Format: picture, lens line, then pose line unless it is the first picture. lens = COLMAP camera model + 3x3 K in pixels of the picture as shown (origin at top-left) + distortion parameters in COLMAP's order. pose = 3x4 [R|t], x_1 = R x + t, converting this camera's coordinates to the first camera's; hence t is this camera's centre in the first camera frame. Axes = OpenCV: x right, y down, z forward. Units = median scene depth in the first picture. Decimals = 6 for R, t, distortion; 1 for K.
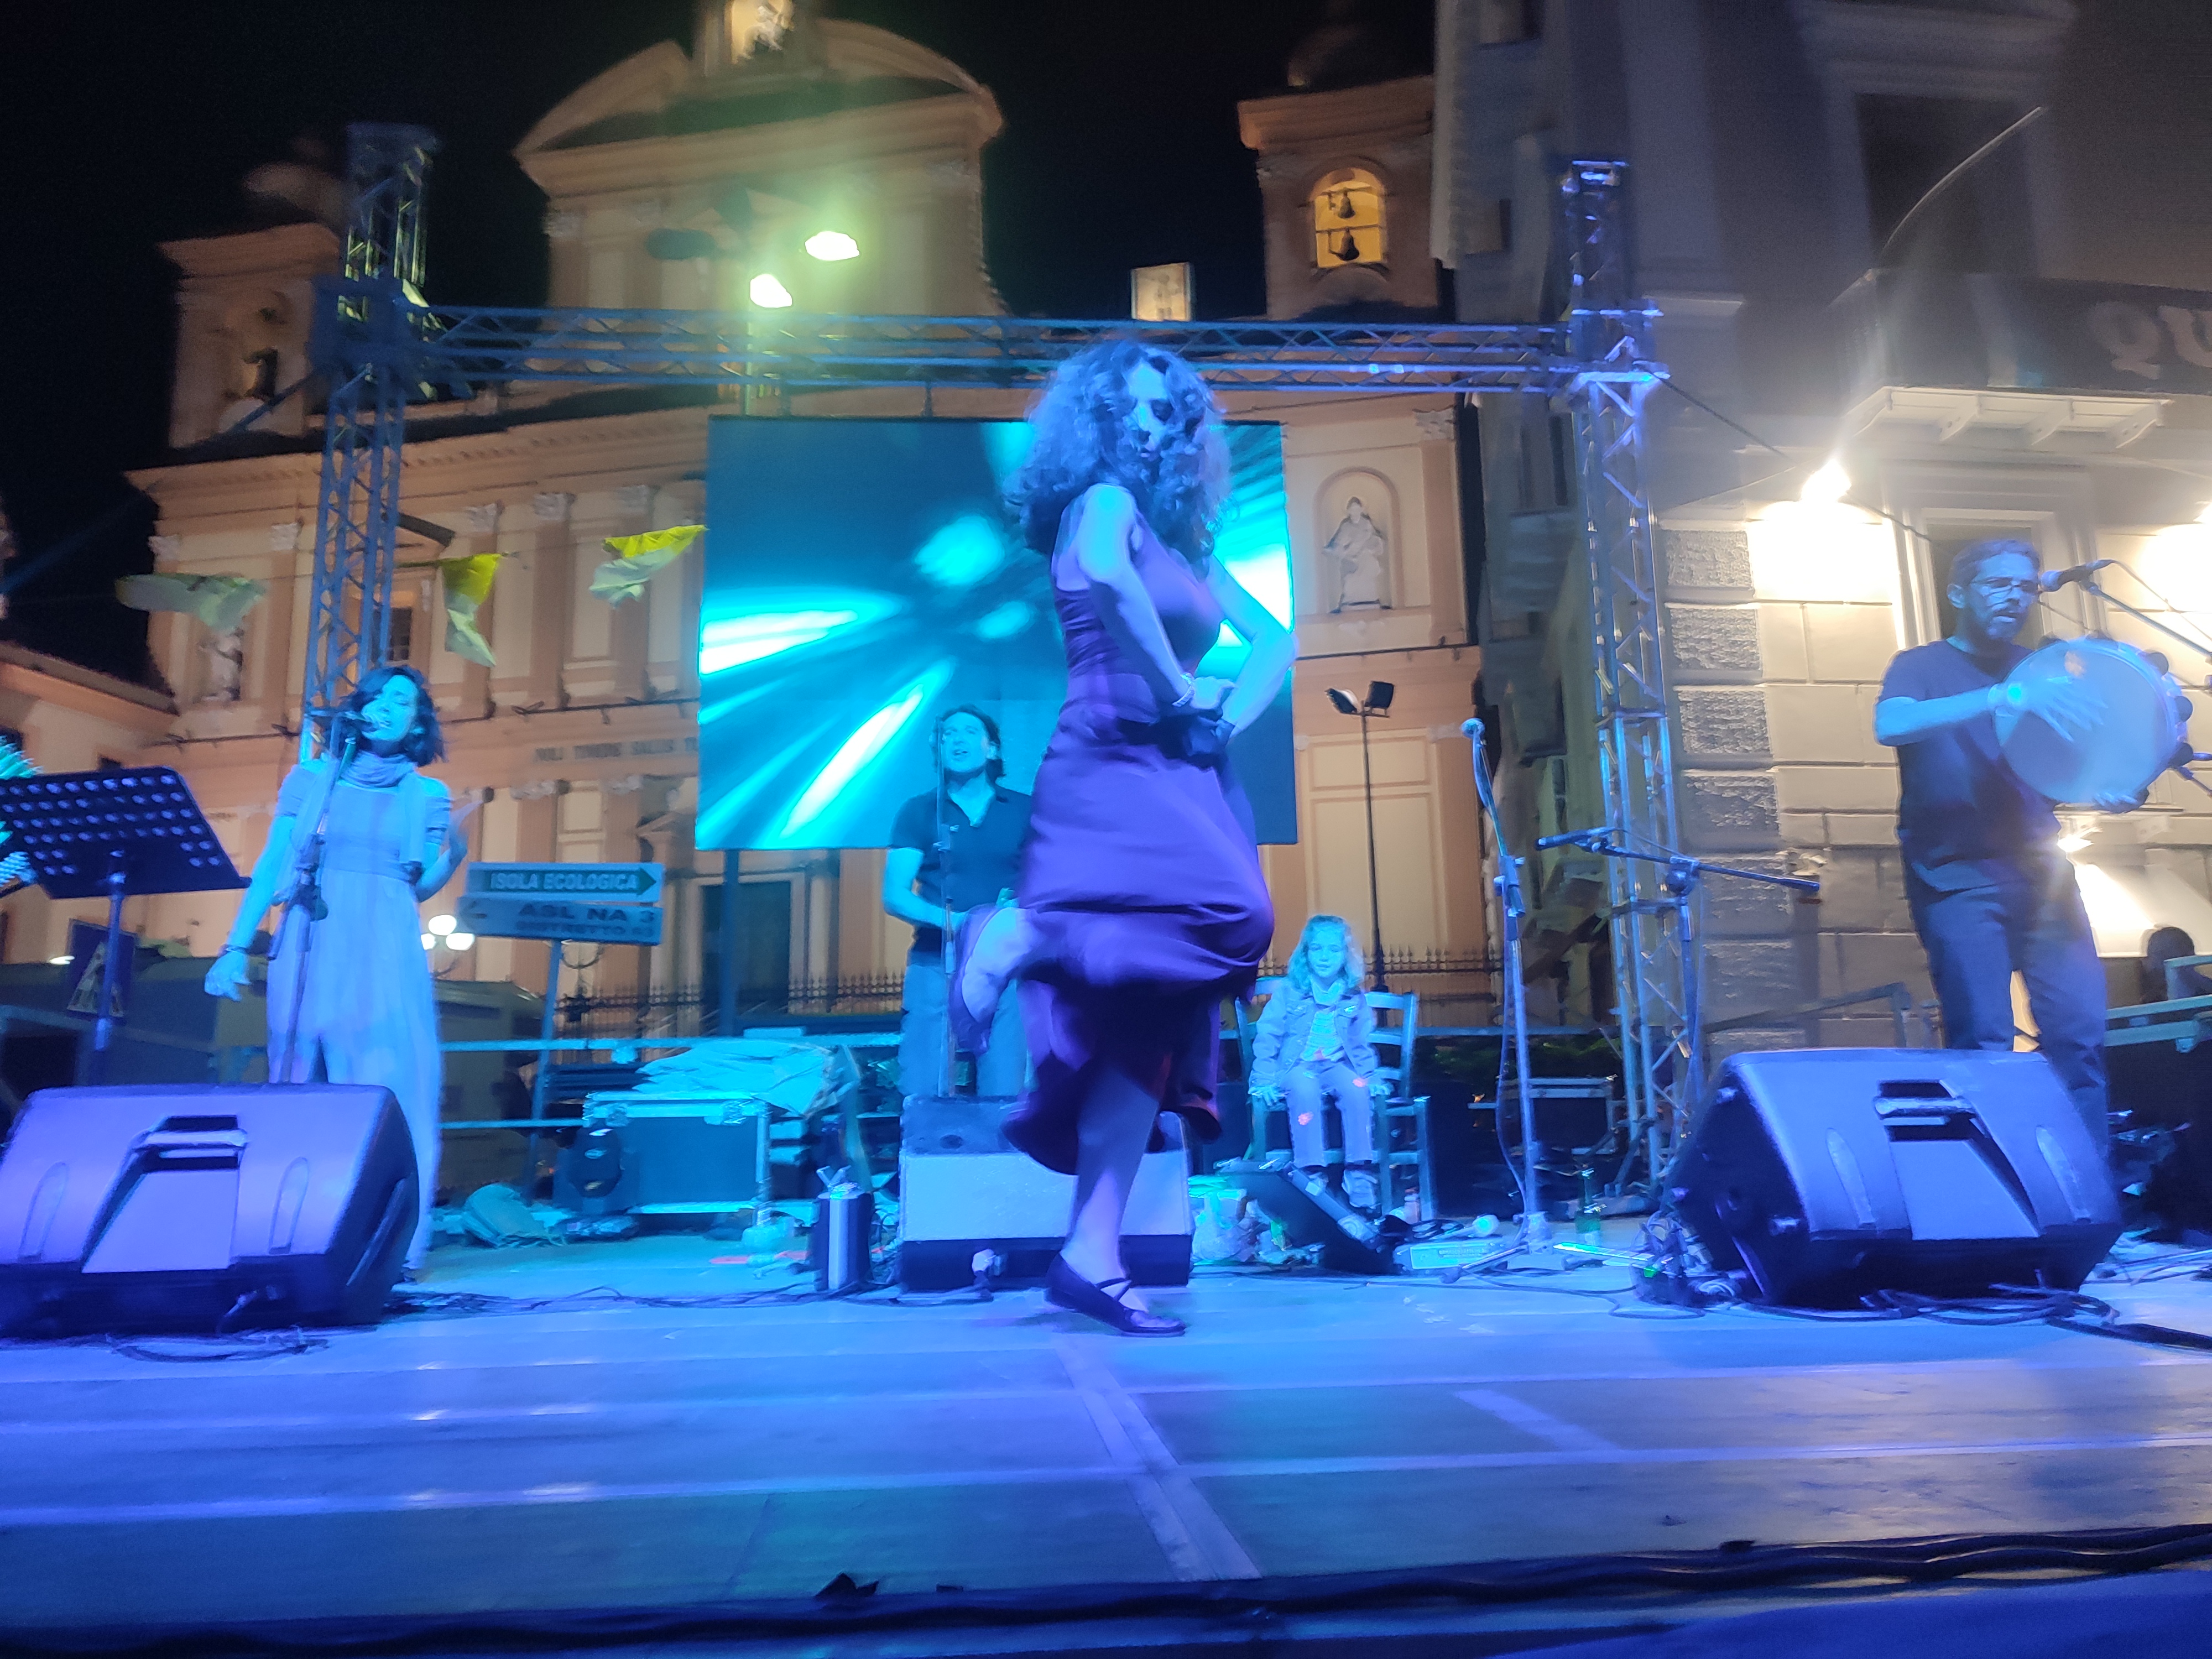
lens RADIAL K [[1596.8, 0, 1105.1], [0, 1596.8, 821.0], [0, 0, 1]] dist [0.042794, -0.036177]
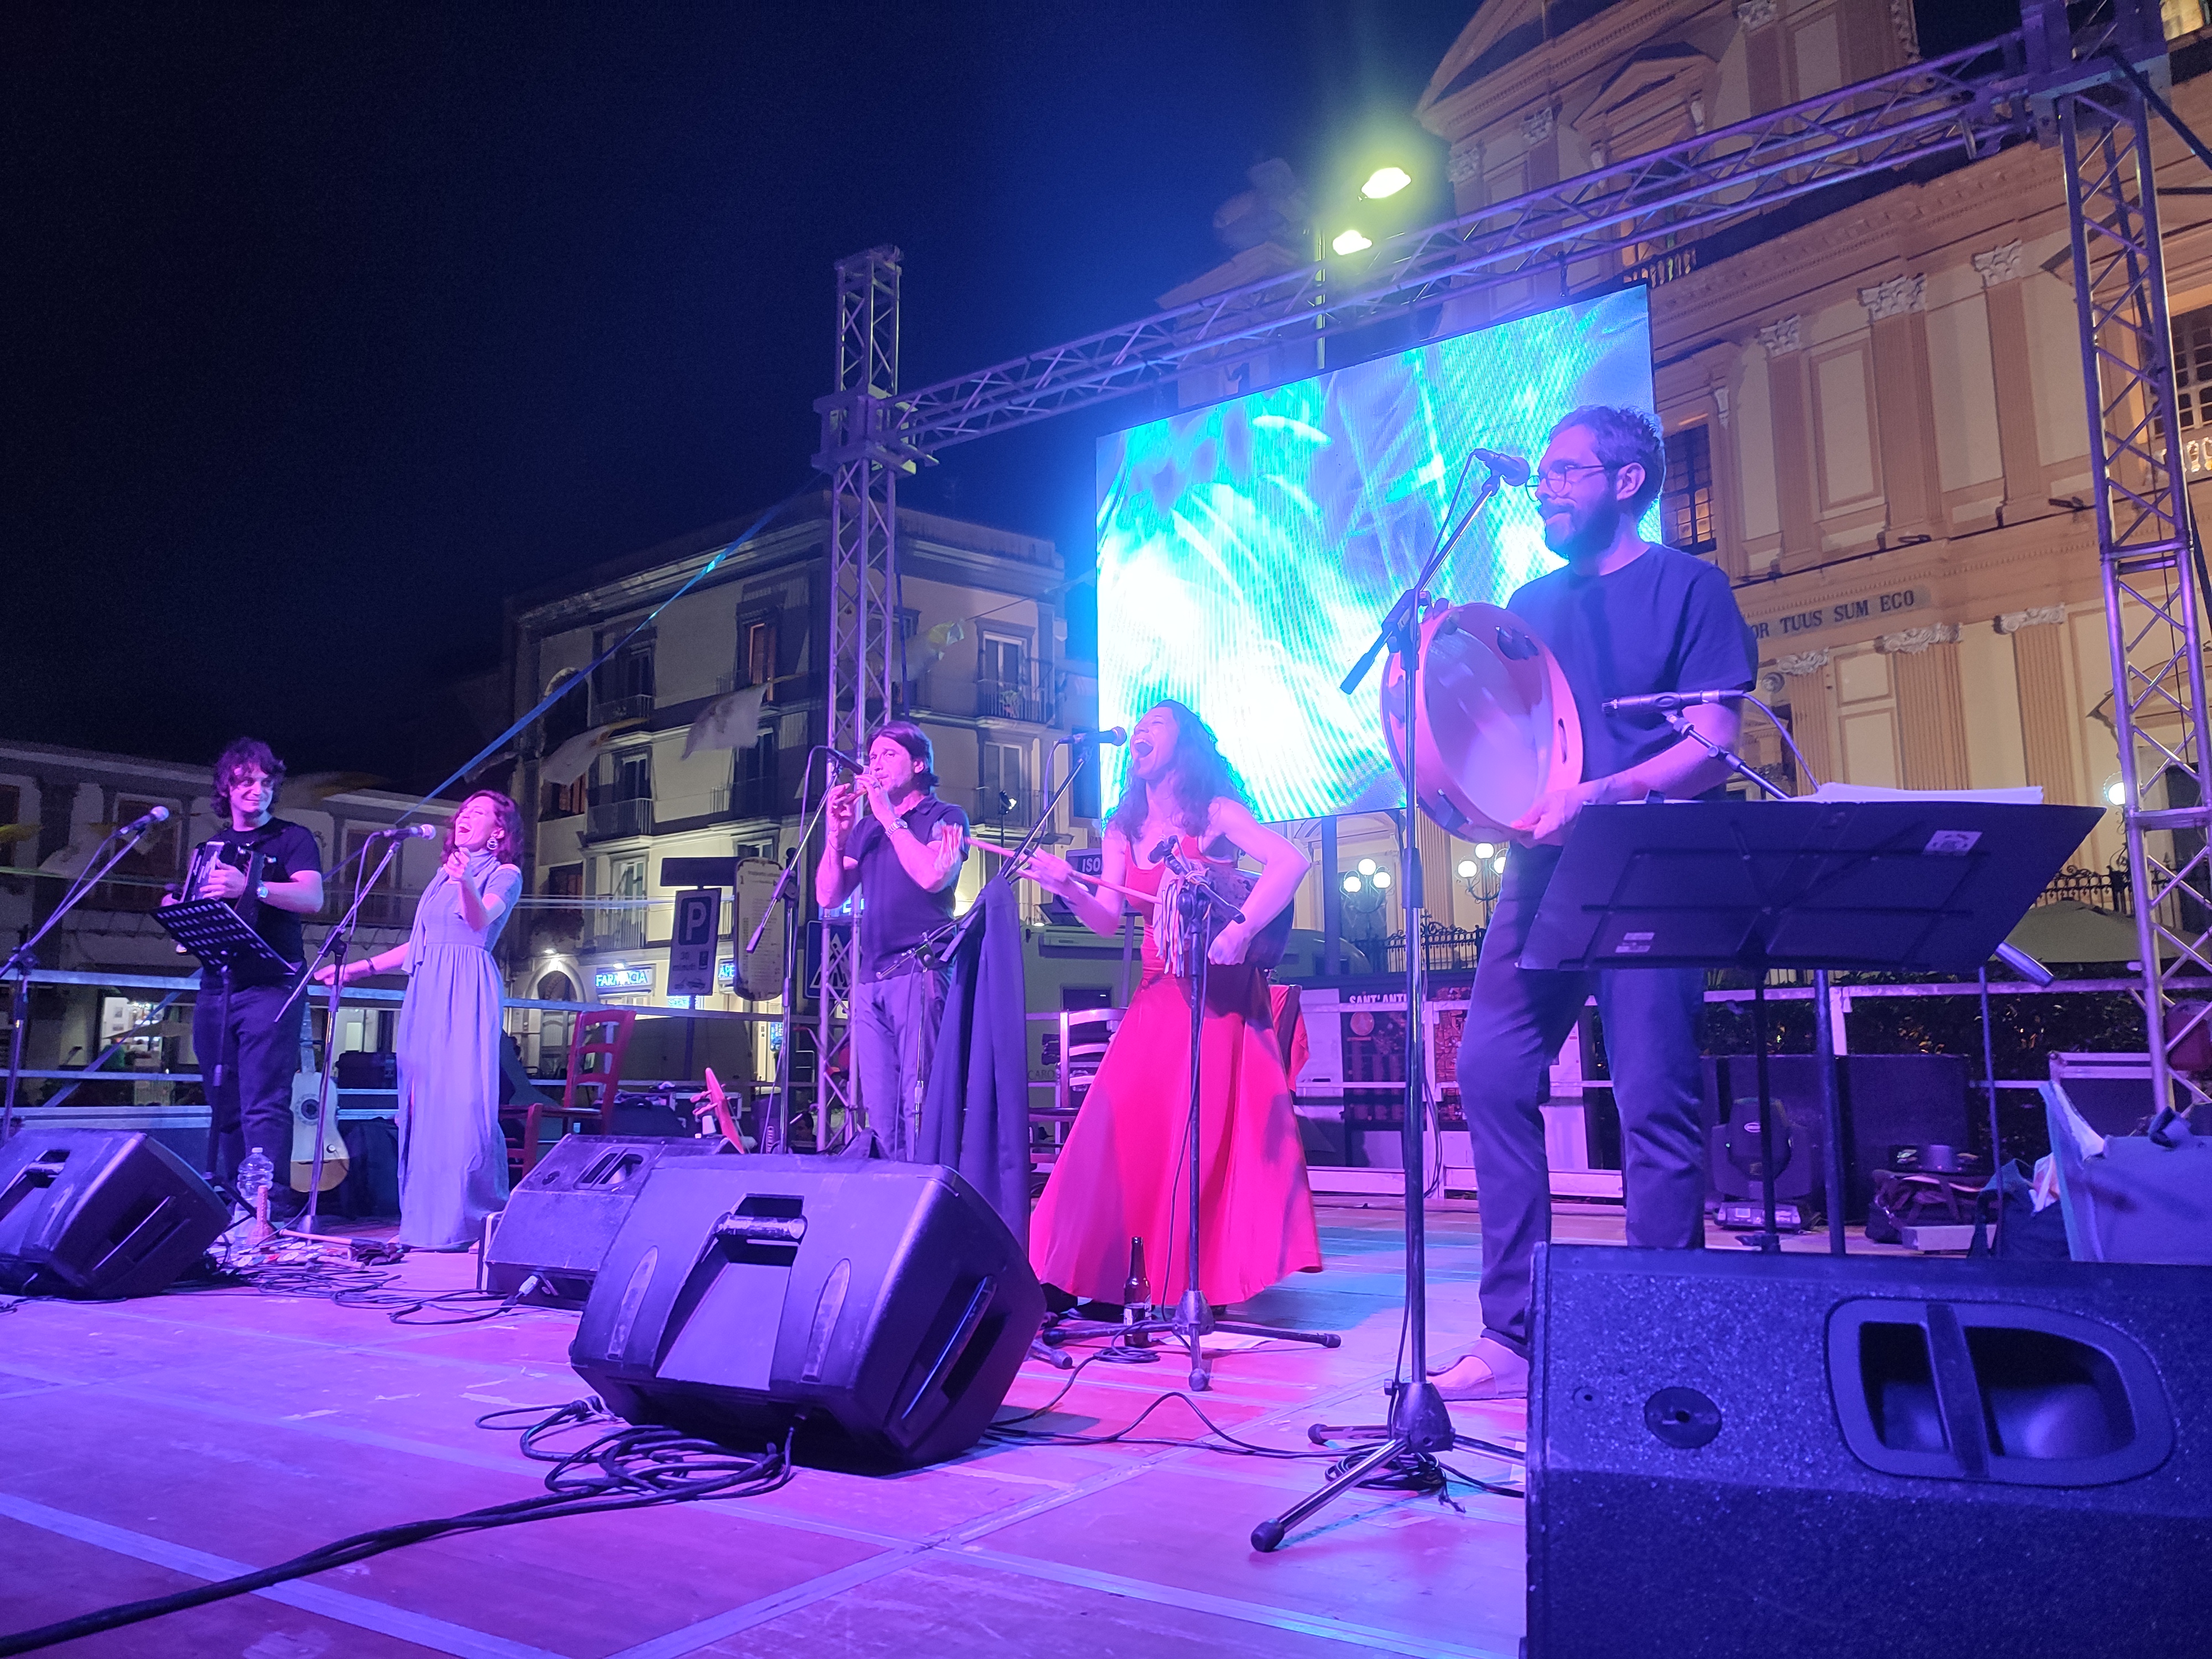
lens RADIAL K [[1596.8, 0, 1104.1], [0, 1596.8, 813.8], [0, 0, 1]] dist [0.042794, -0.036177]
pose [[0.784246, -0.085158, -0.614578, 0.086924], [0.116204, 0.993168, 0.010668, -0.002407], [0.609471, -0.079783, 0.788784, 0.031559]]
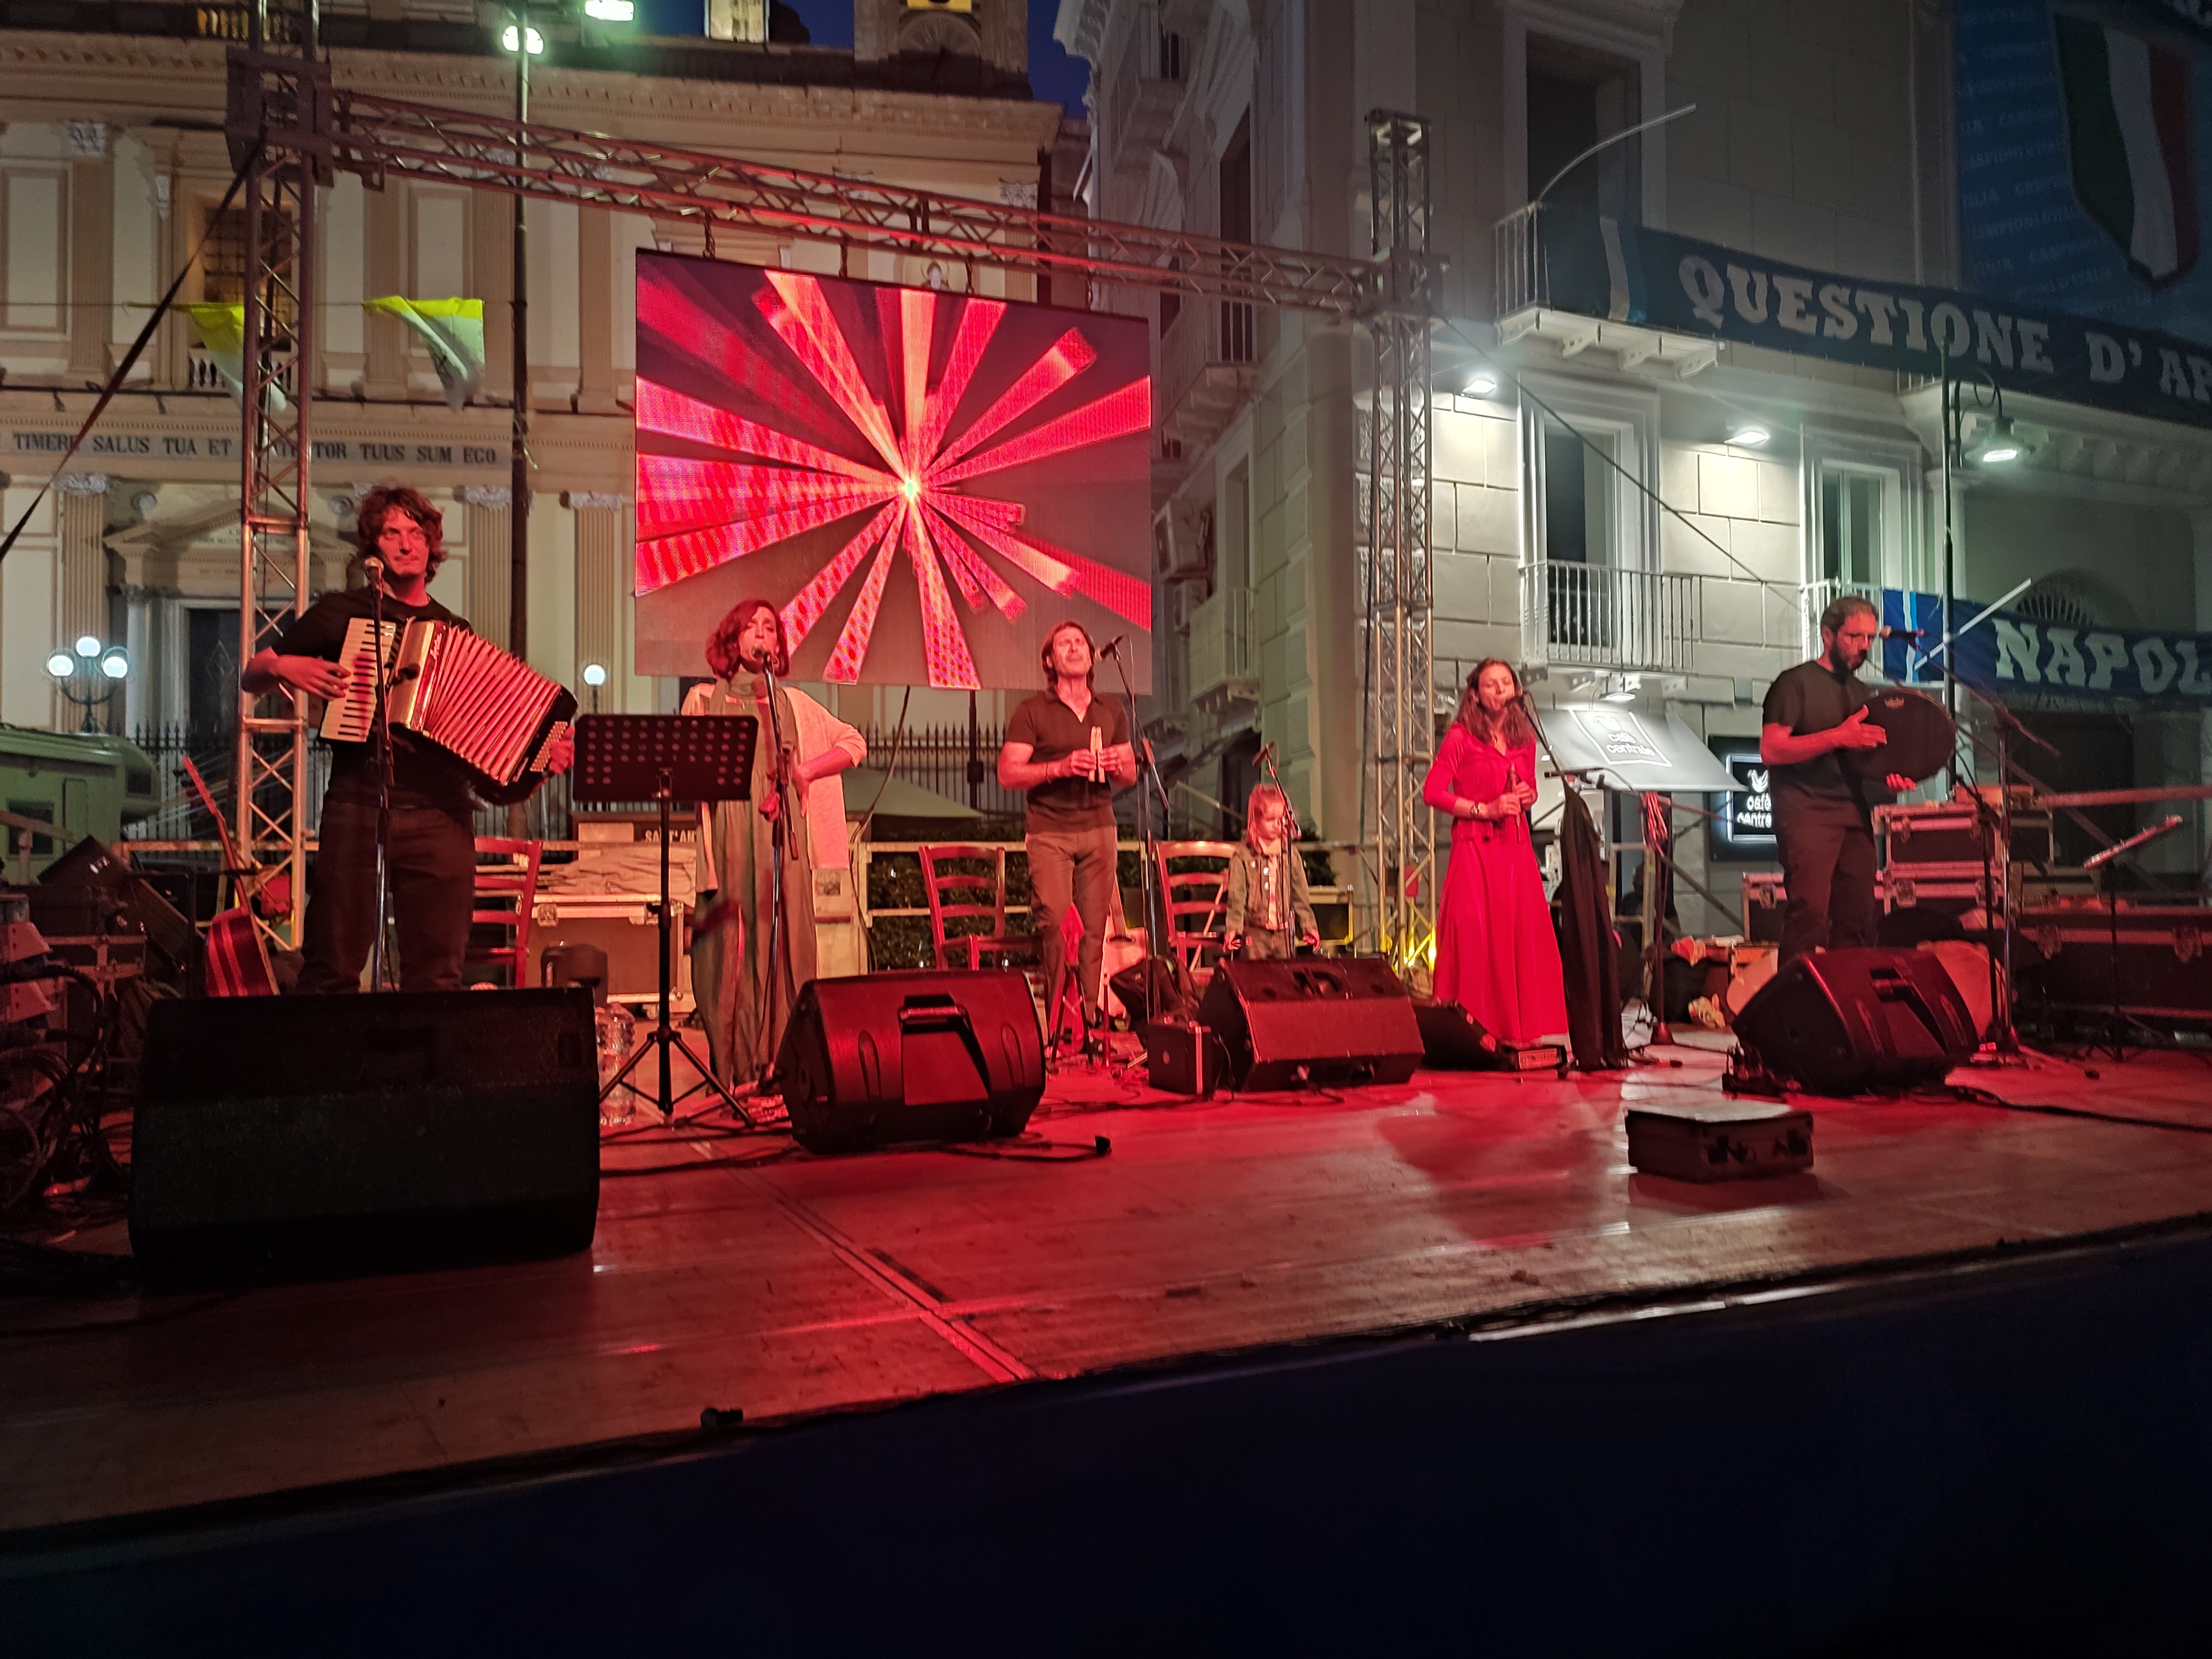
lens RADIAL K [[1603.3, 0, 1094.1], [0, 1603.3, 831.2], [0, 0, 1]] dist [0.038186, -0.025841]
pose [[0.946930, 0.021686, 0.320708, -0.065086], [-0.074397, 0.985417, 0.153032, -0.014251], [-0.312713, -0.168770, 0.934734, -0.026798]]
